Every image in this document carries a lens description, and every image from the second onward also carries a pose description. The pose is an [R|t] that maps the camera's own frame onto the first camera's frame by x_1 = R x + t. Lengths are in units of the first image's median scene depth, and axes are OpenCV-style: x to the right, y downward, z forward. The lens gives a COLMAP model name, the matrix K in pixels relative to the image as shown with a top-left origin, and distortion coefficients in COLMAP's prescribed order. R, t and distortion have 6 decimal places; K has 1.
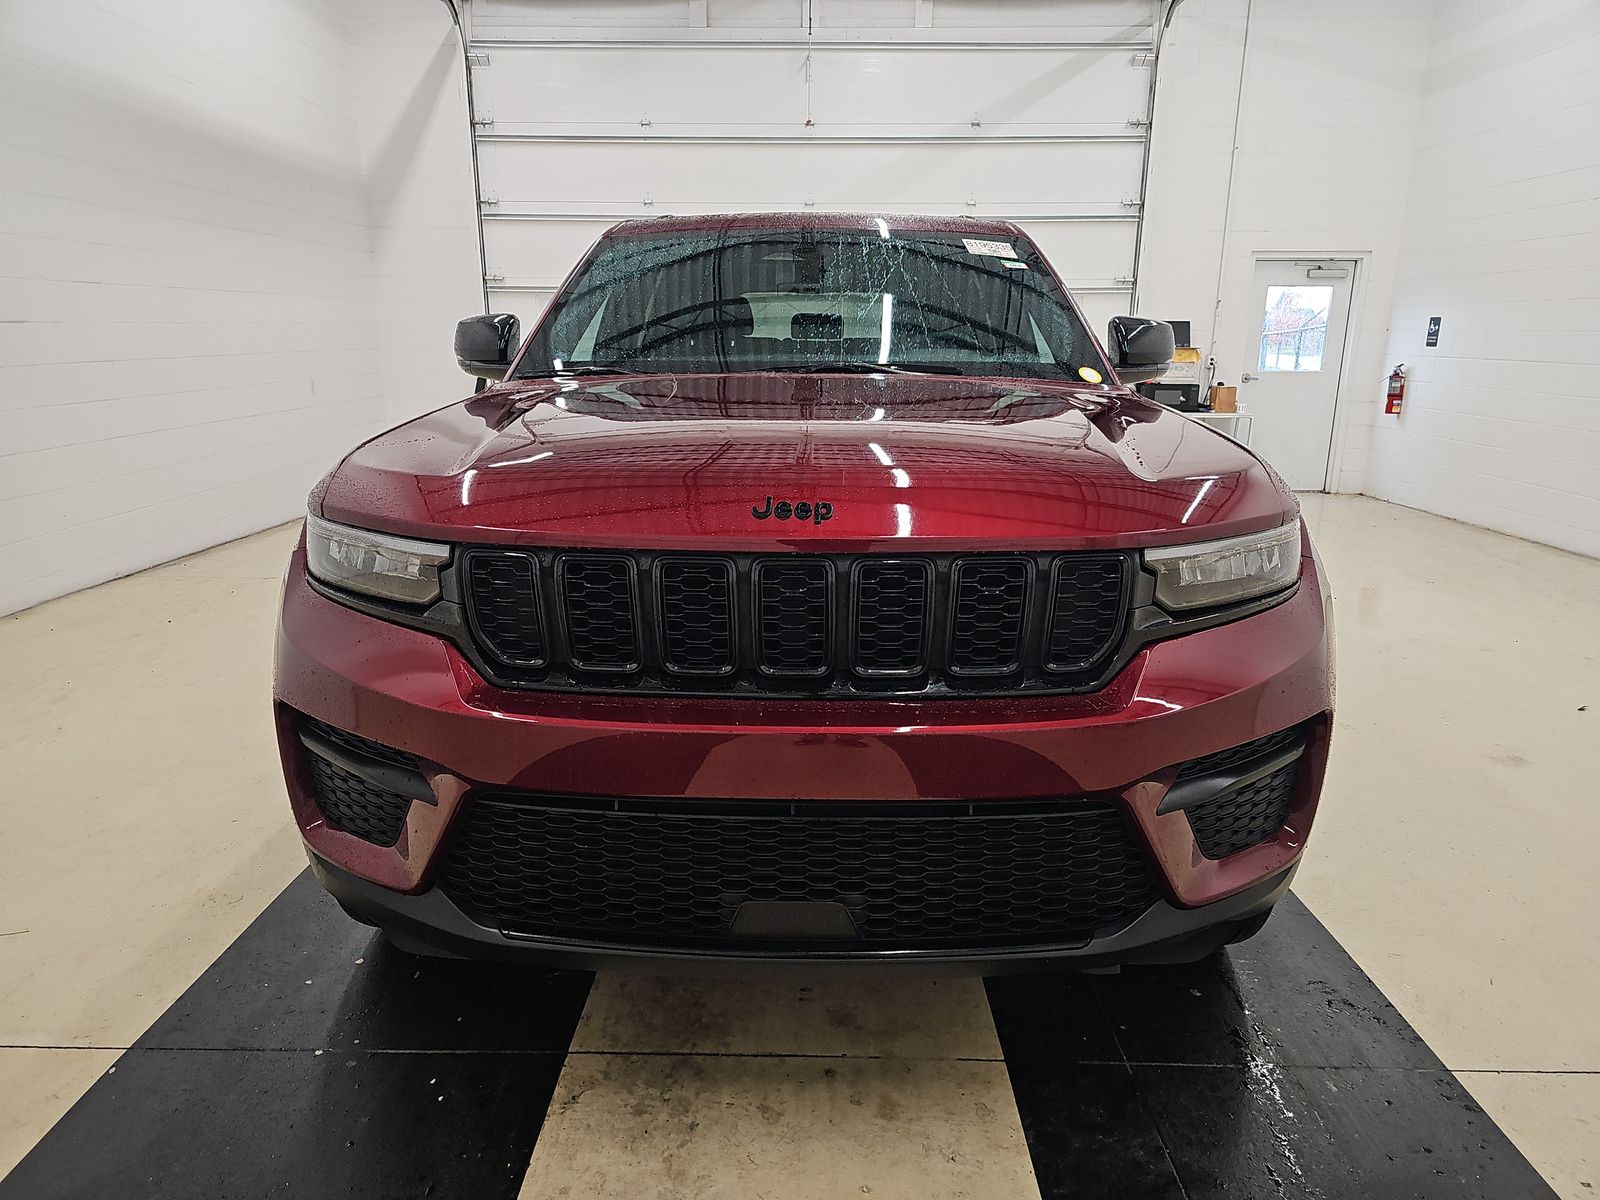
lens RADIAL K [[1050.6, 0, 798.7], [0, 1050.6, 610.2], [0, 0, 1]] dist [0.043696, -0.042894]
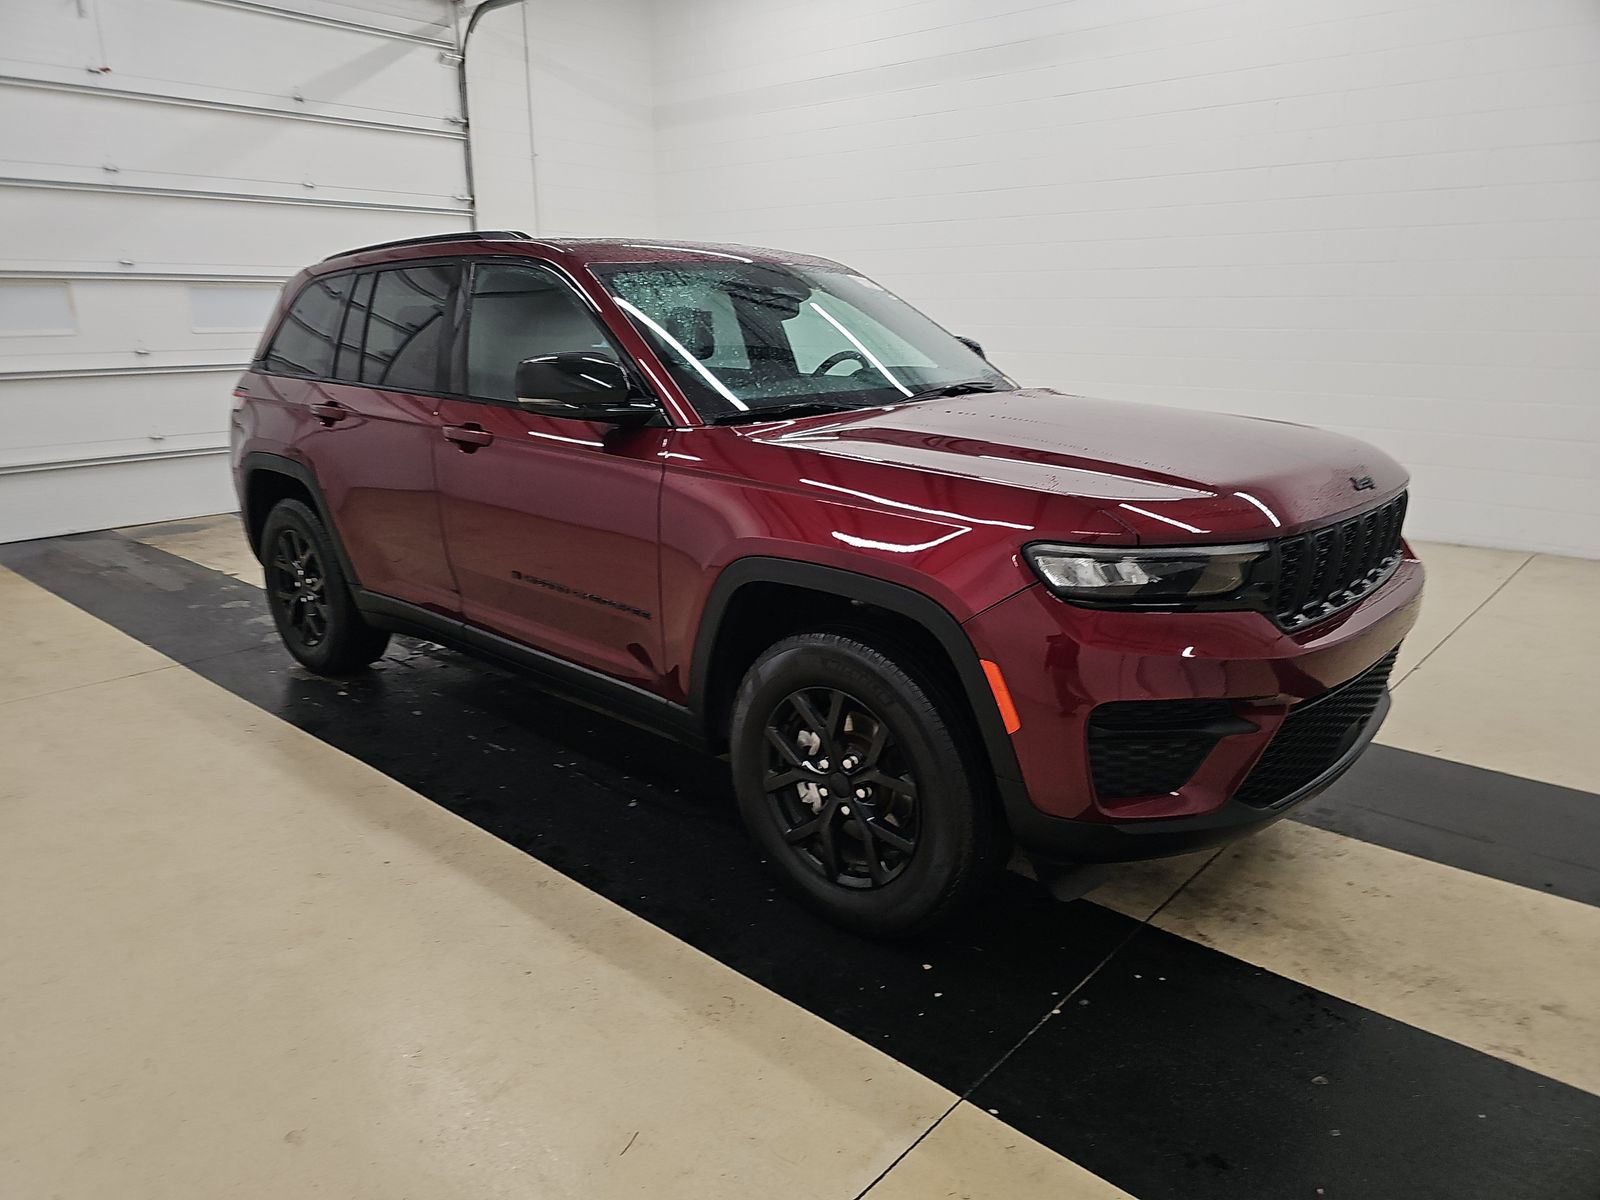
lens RADIAL K [[1050.6, 0, 798.7], [0, 1050.6, 610.2], [0, 0, 1]] dist [0.043696, -0.042894]
pose [[0.656156, -0.210902, 0.724555, -0.312674], [0.191728, 0.975237, 0.110241, -0.044914], [-0.729862, 0.066582, 0.680344, 0.085970]]
